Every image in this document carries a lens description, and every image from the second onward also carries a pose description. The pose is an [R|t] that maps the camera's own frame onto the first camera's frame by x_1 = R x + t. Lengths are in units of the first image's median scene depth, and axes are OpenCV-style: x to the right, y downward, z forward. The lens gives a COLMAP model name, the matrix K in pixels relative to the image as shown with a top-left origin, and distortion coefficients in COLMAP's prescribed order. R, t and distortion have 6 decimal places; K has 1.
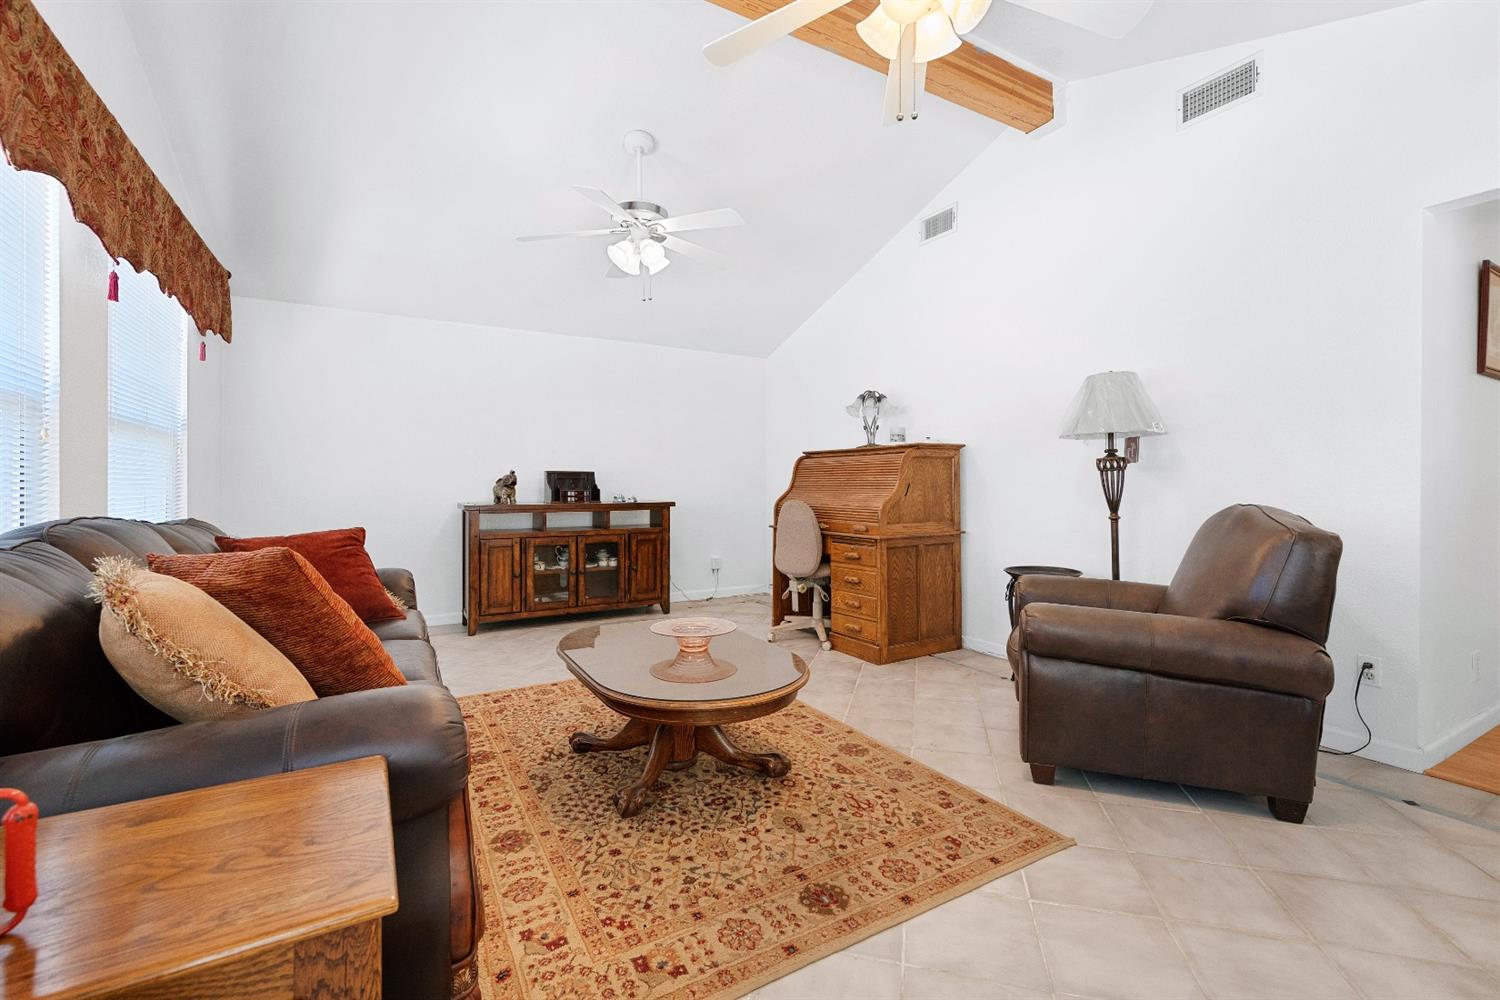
lens RADIAL K [[647.8, 0, 752.7], [0, 647.8, 486.7], [0, 0, 1]] dist [0.001048, -0.000277]
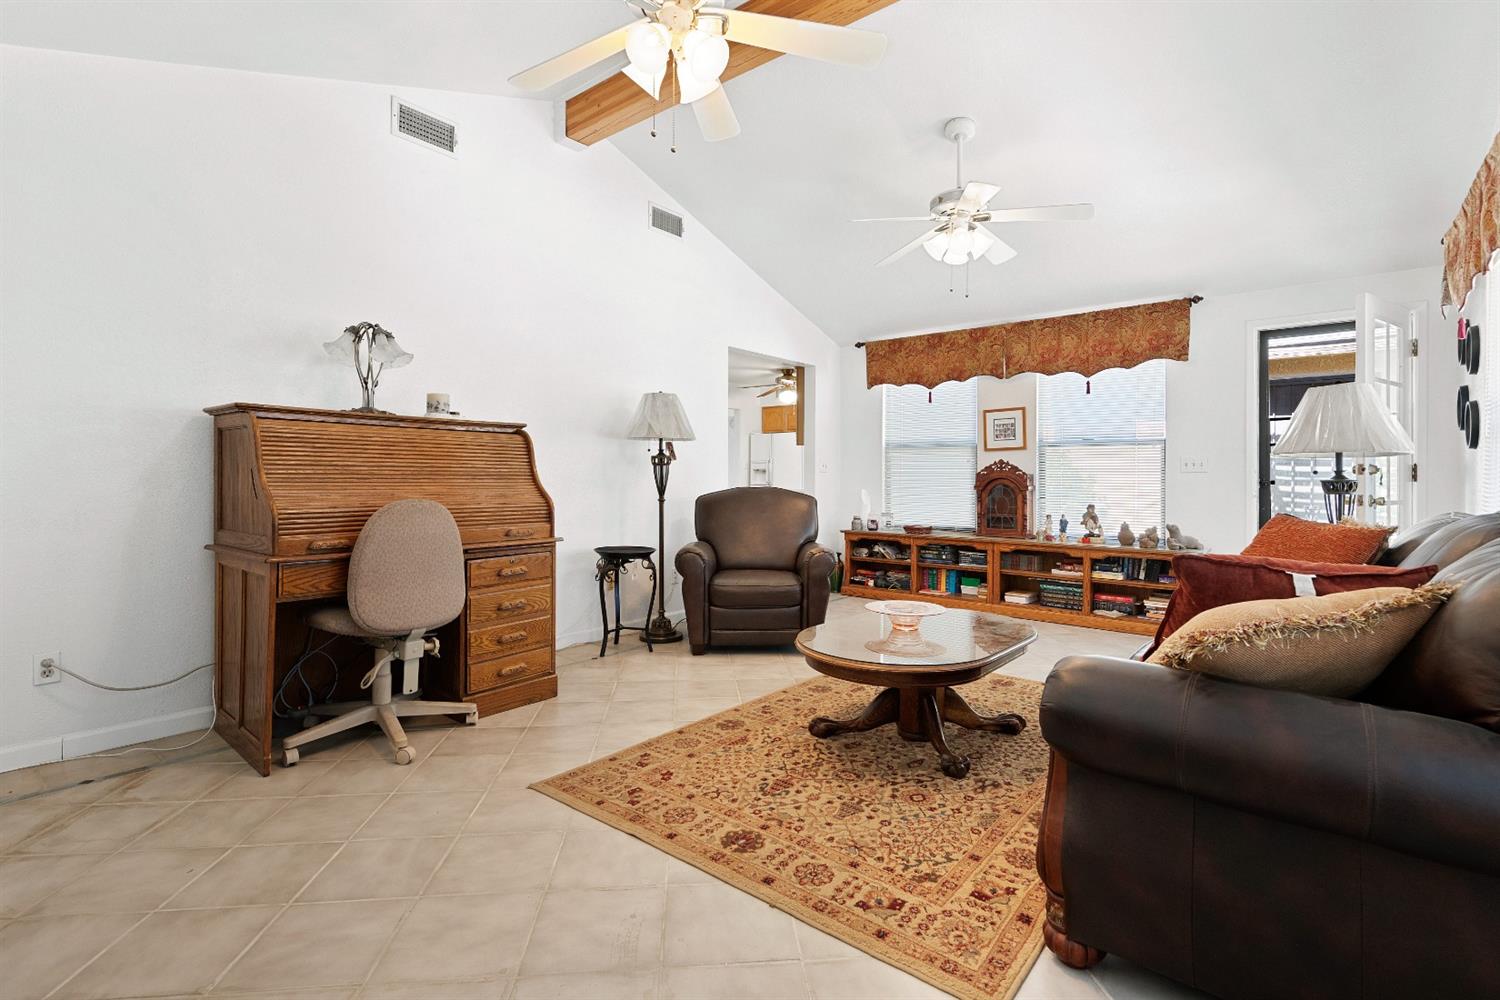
lens RADIAL K [[711.6, 0, 750.6], [0, 711.6, 477.6], [0, 0, 1]] dist [-0.000478, -0.000035]
pose [[-0.349953, -0.001724, 0.936766, -0.888719], [-0.001836, 0.999998, 0.001154, -0.001179], [-0.936765, -0.001316, -0.349956, 1.323412]]
